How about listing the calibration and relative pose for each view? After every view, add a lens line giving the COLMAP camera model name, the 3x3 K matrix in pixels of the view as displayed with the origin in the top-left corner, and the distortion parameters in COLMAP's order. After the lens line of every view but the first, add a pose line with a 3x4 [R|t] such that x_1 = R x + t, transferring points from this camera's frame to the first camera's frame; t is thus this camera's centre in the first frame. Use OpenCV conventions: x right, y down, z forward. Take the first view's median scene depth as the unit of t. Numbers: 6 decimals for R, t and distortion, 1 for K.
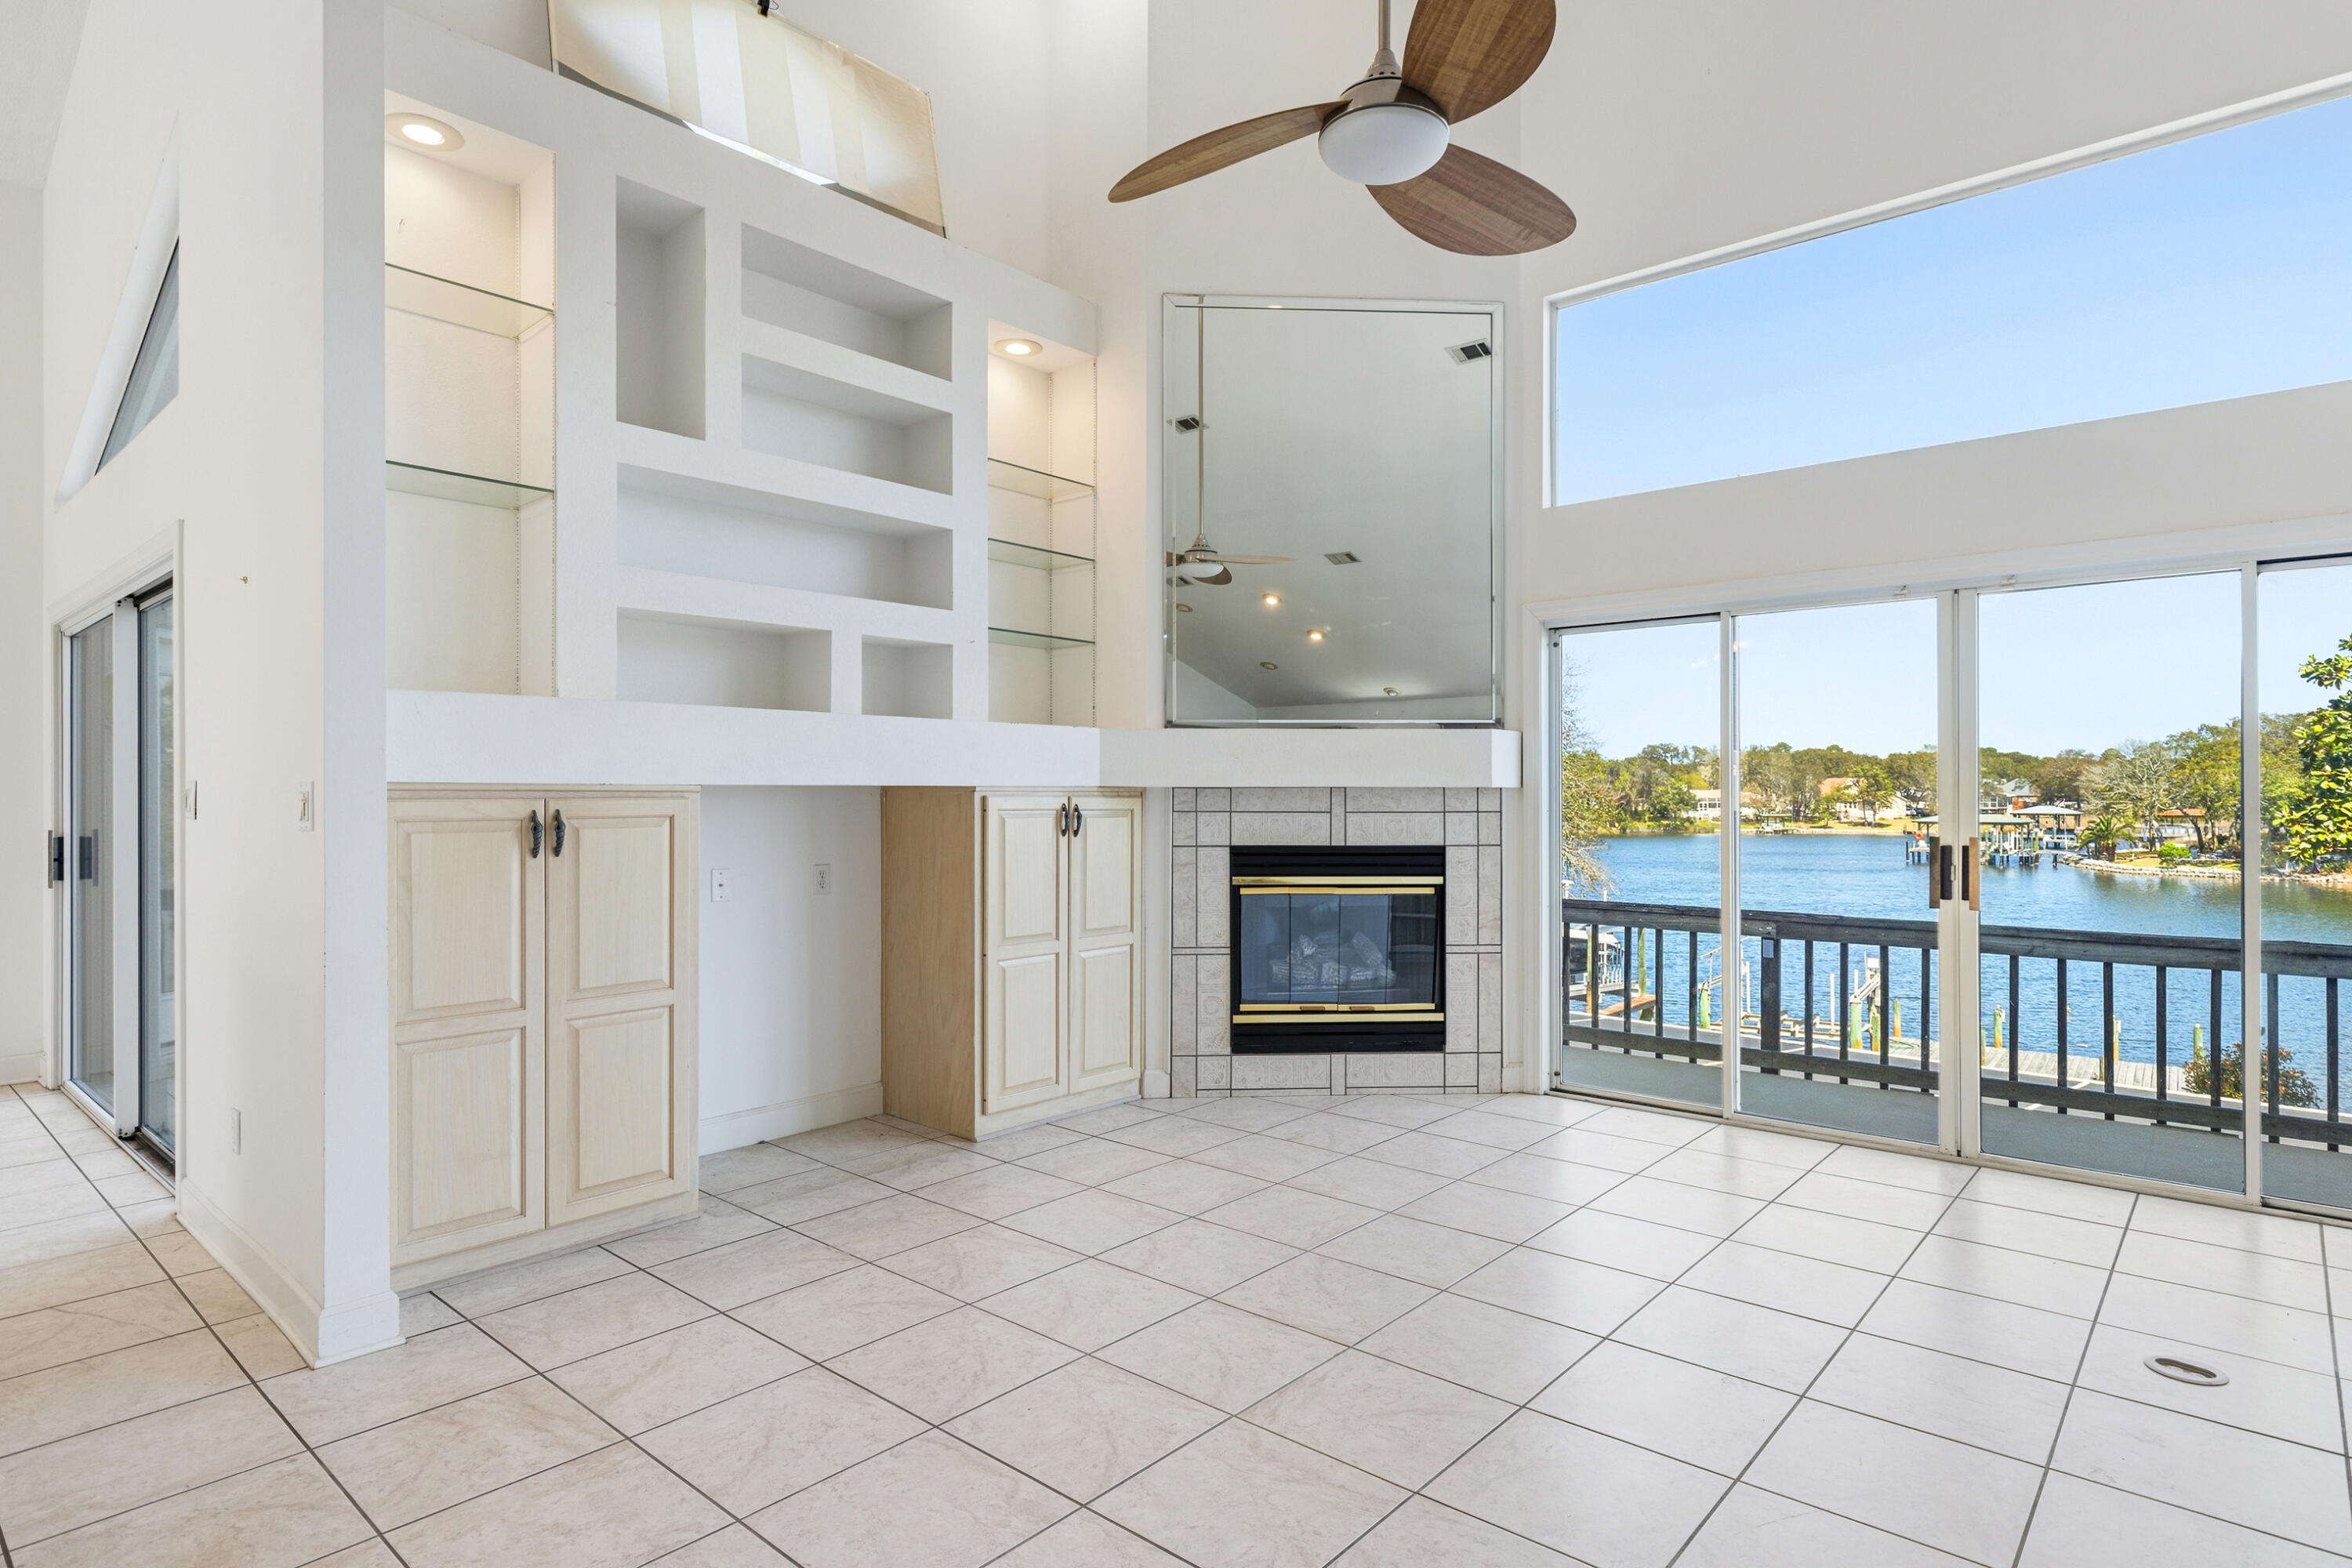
lens RADIAL K [[1245.7, 0, 1184.6], [0, 1245.7, 793.7], [0, 0, 1]] dist [0.012187, -0.007538]
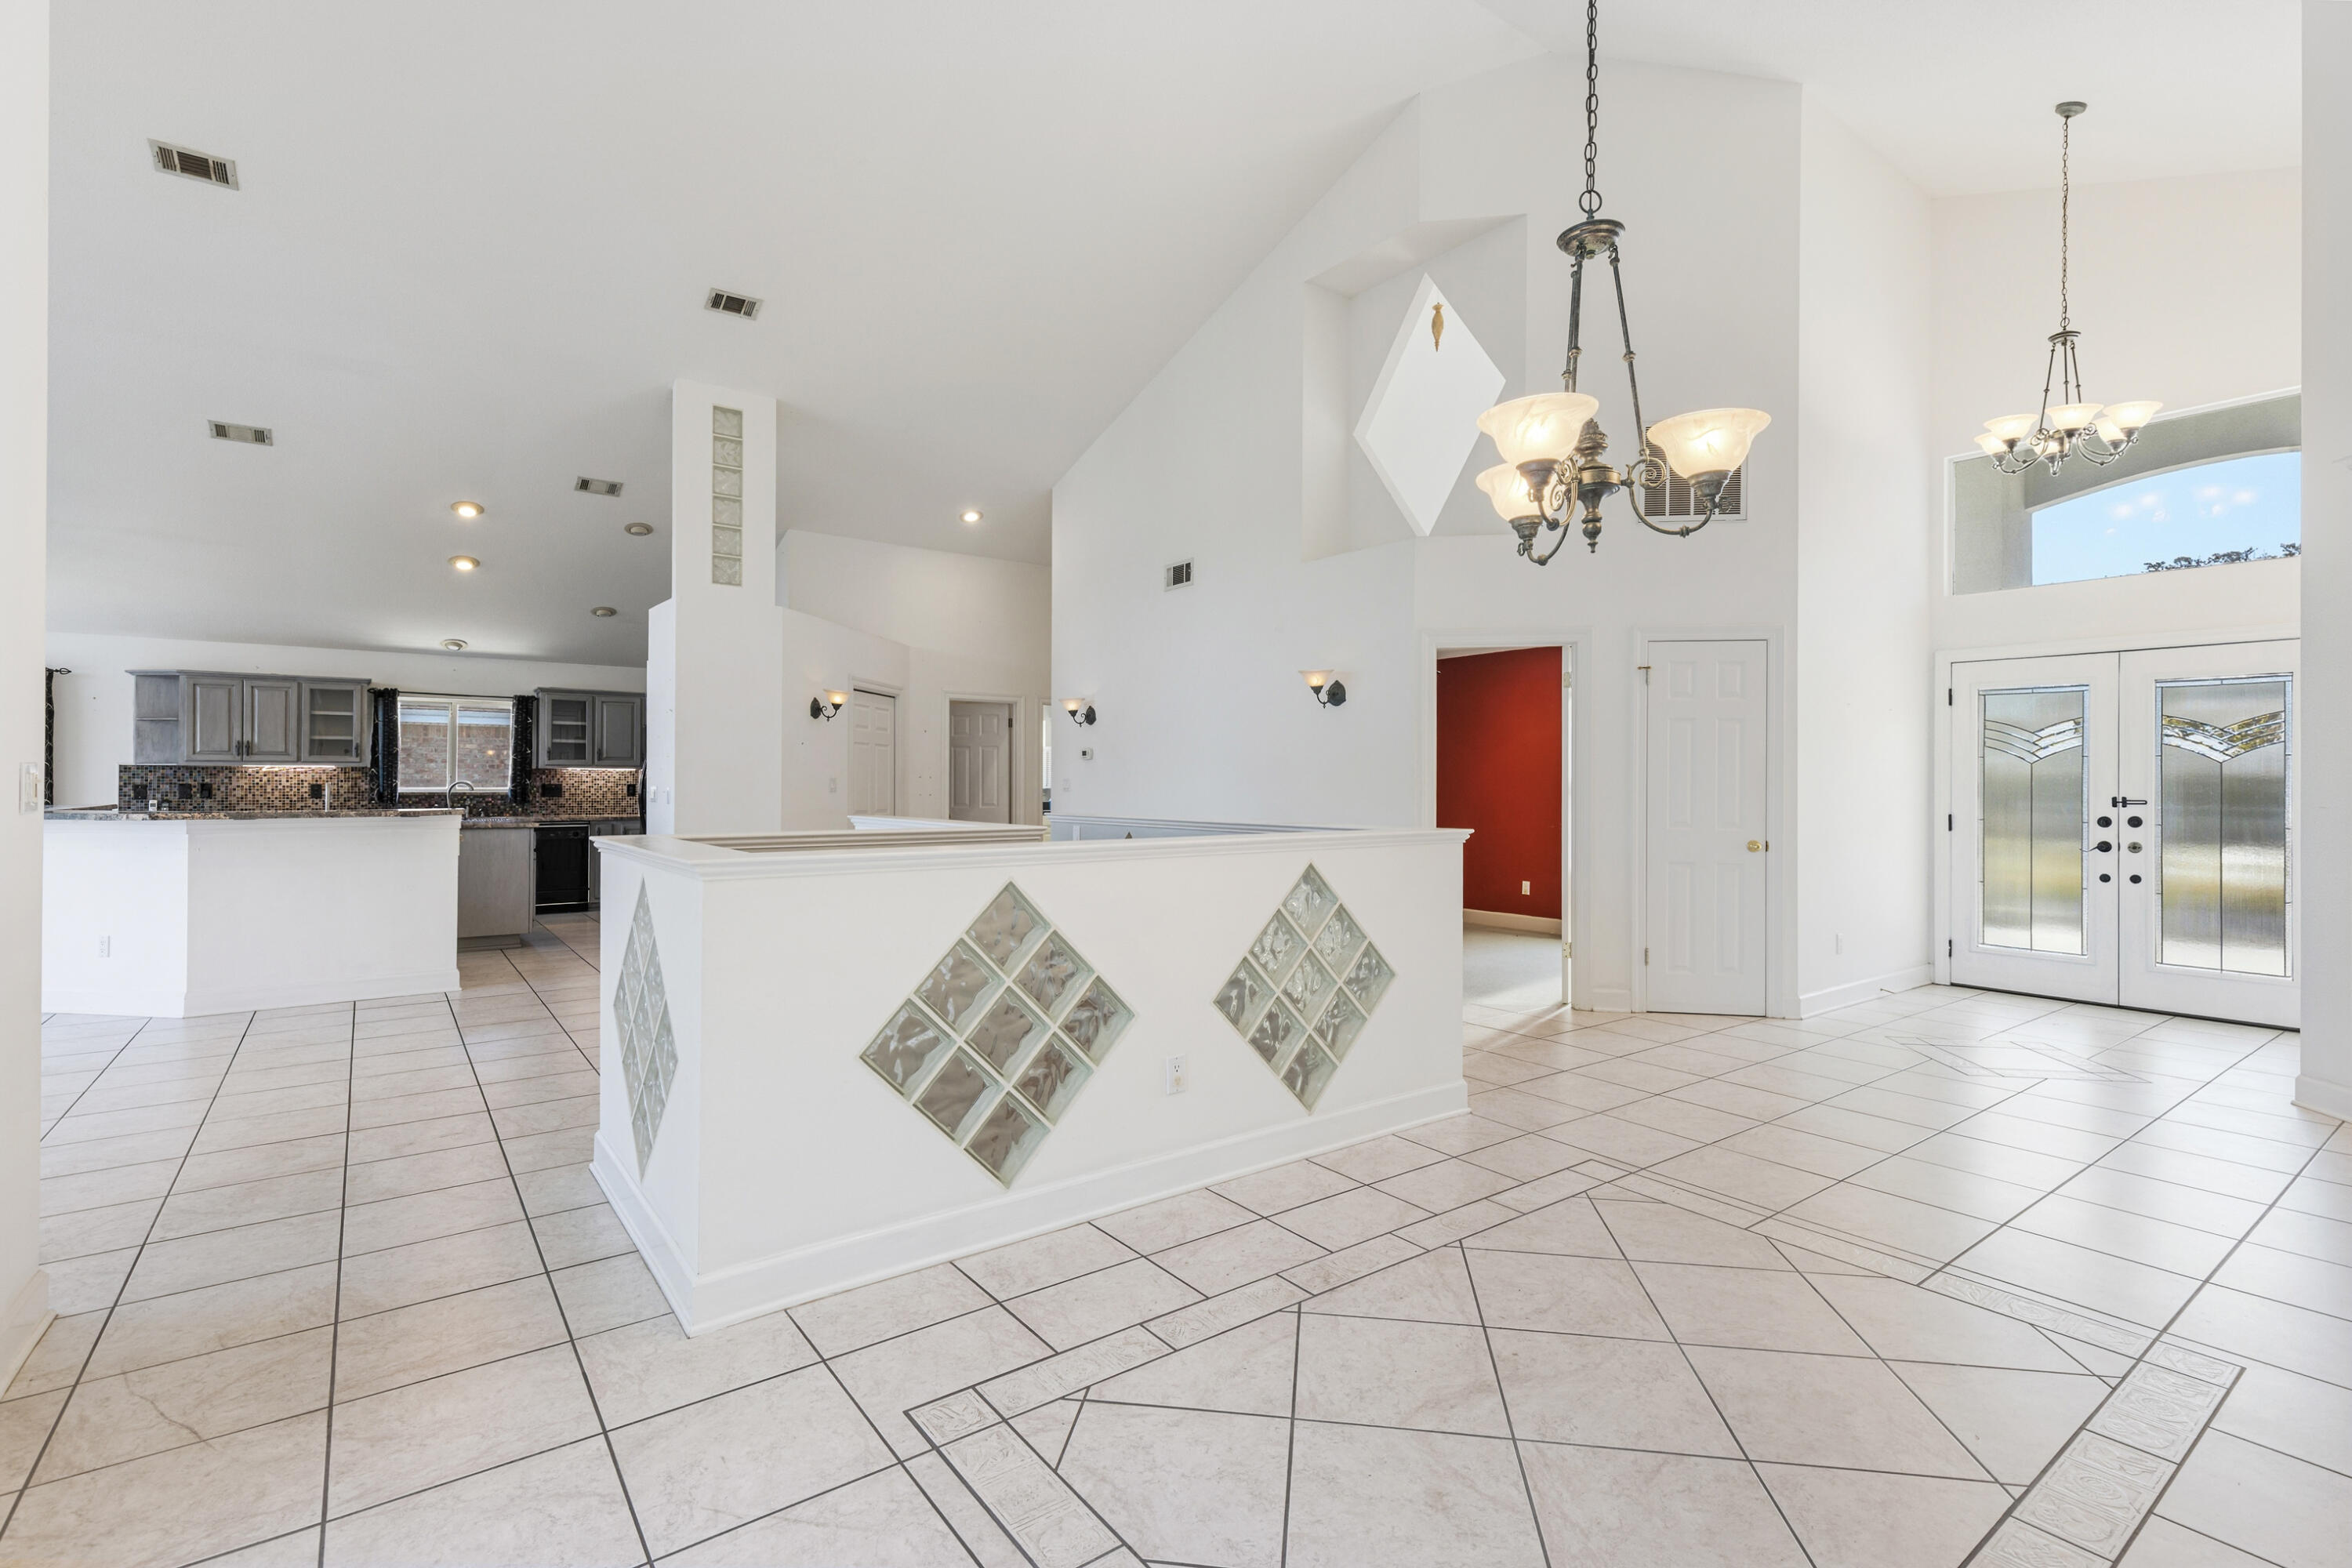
lens RADIAL K [[1070.1, 0, 1171.3], [0, 1070.1, 782.6], [0, 0, 1]] dist [0.009188, -0.002027]
pose [[-0.978857, -0.005457, 0.204475, -0.955308], [-0.005245, 0.999985, 0.001577, -0.004573], [-0.204481, 0.000471, -0.978870, 0.896454]]
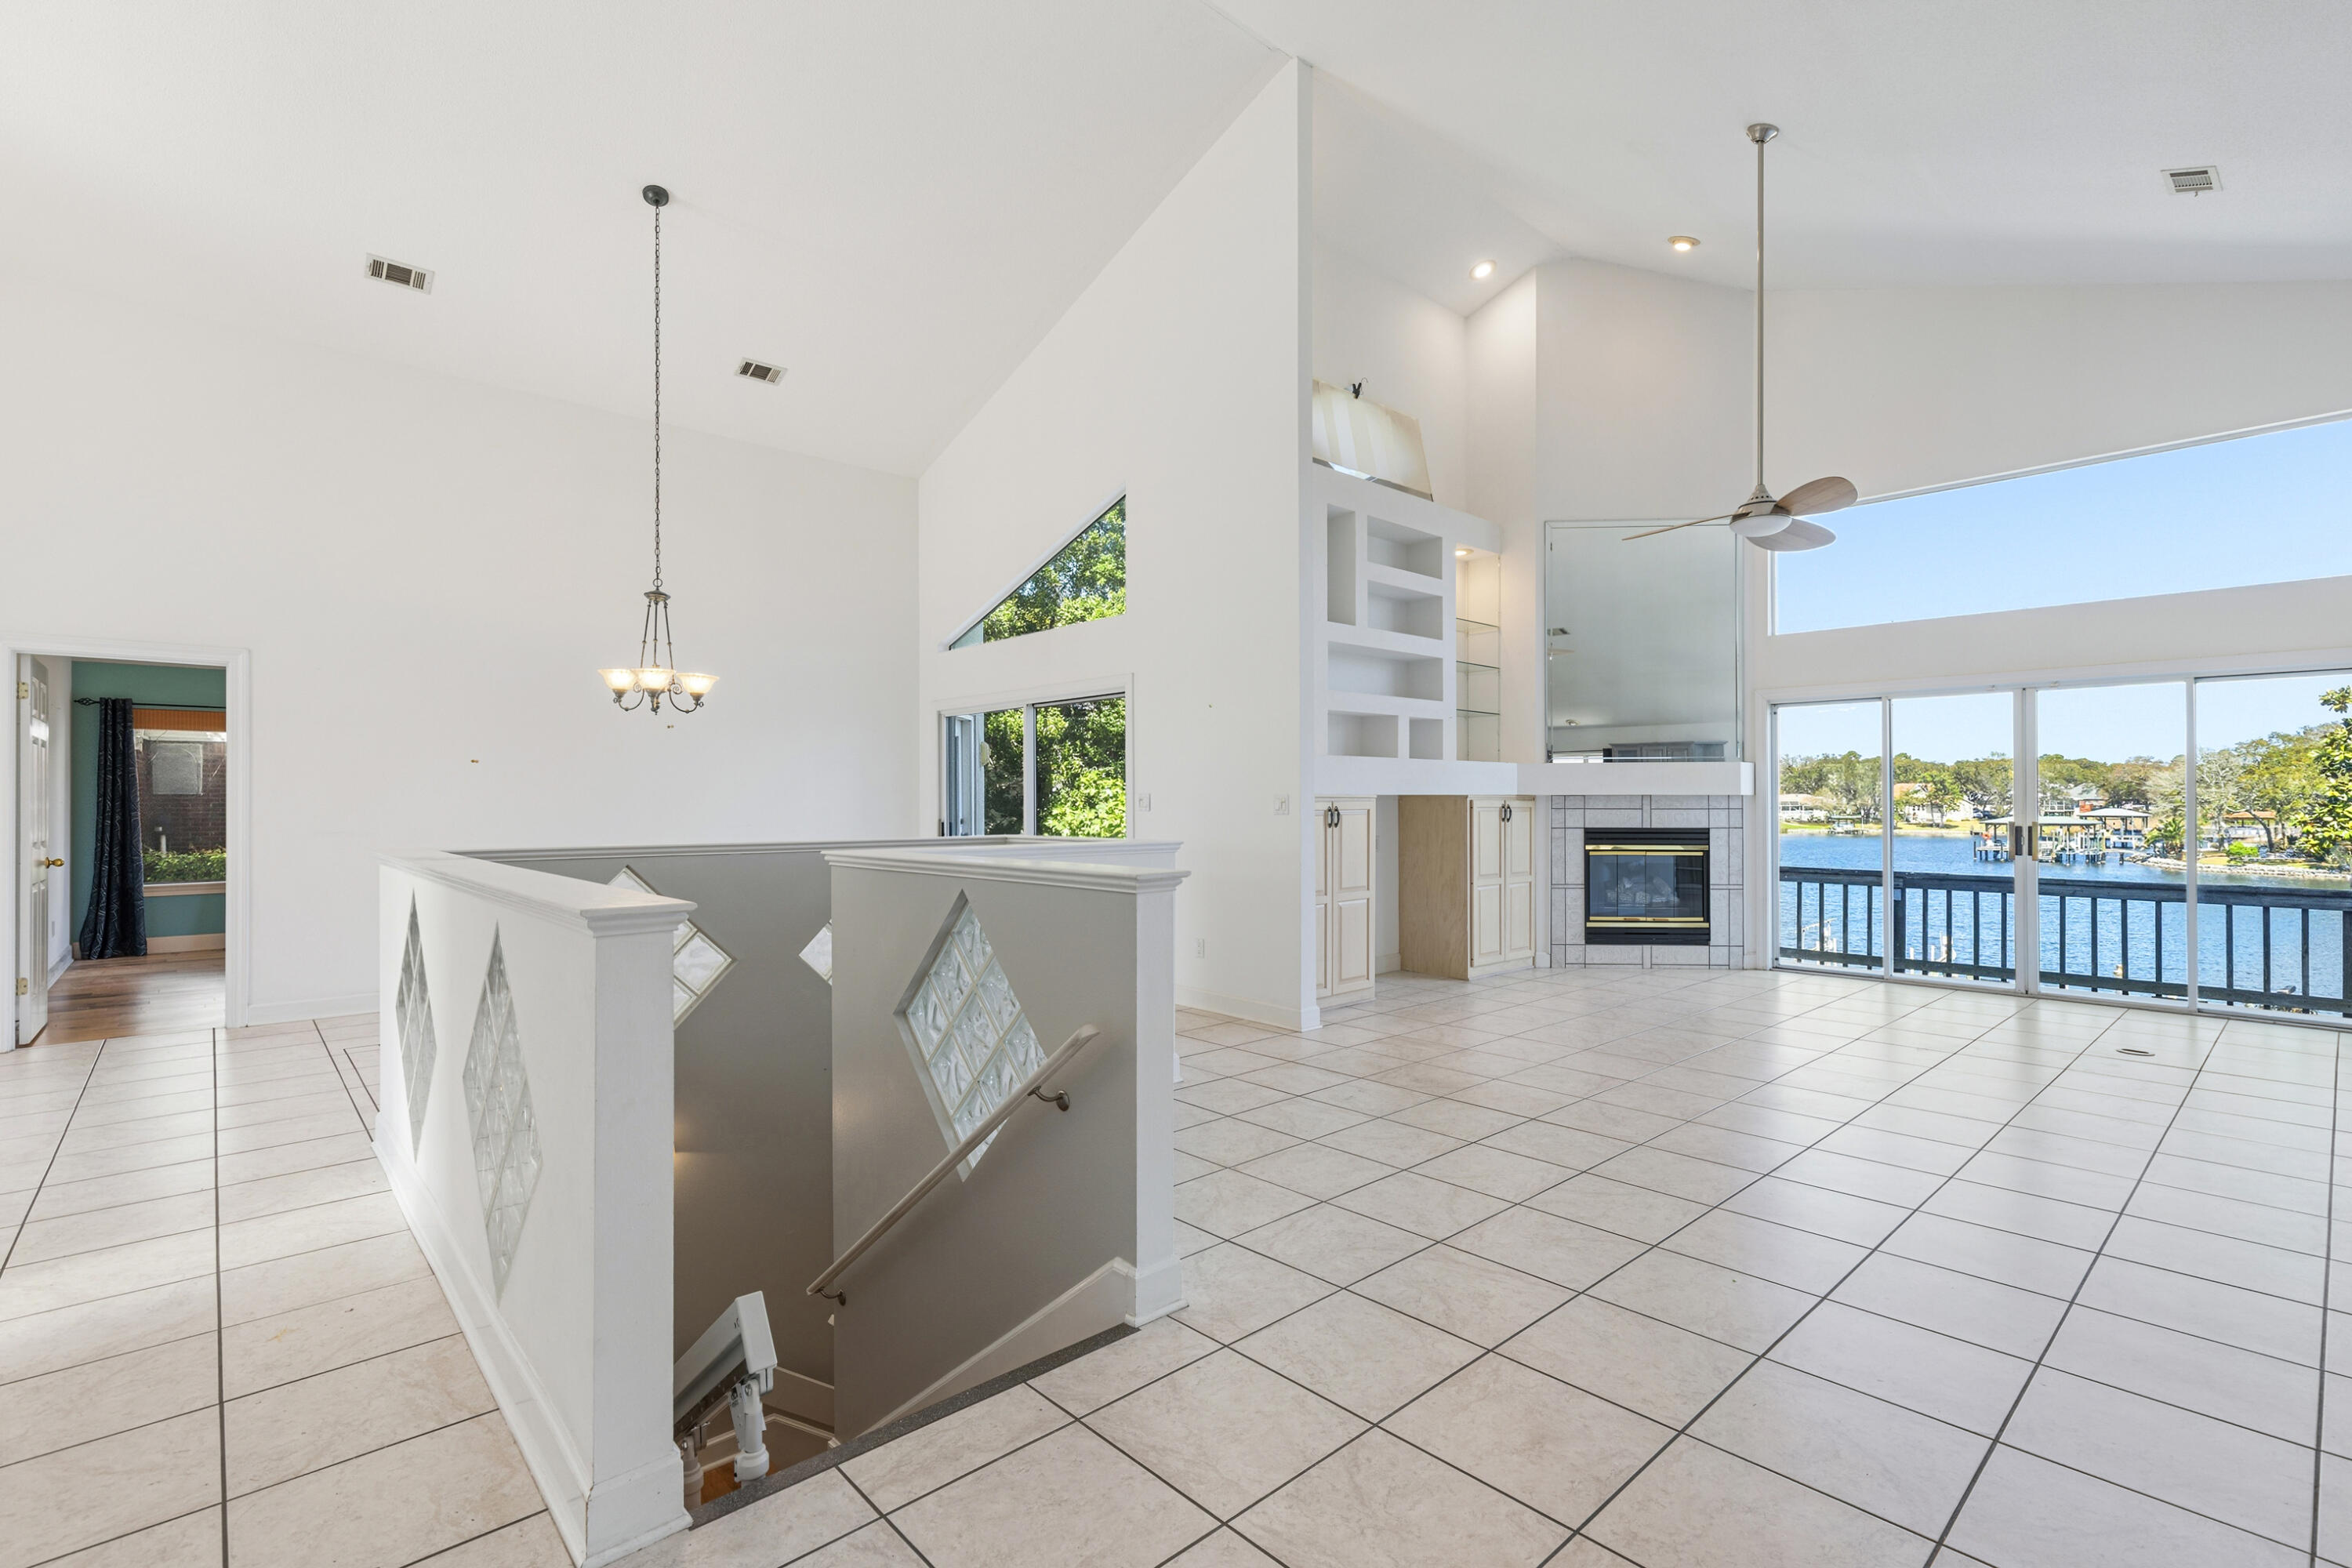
lens RADIAL K [[1070.1, 0, 1174.8], [0, 1070.1, 794.6], [0, 0, 1]] dist [0.009188, -0.002027]
pose [[0.993400, -0.001448, -0.114693, -0.371537], [0.001056, 0.999993, -0.003480, -0.001116], [0.114698, 0.003336, 0.993395, -0.600111]]
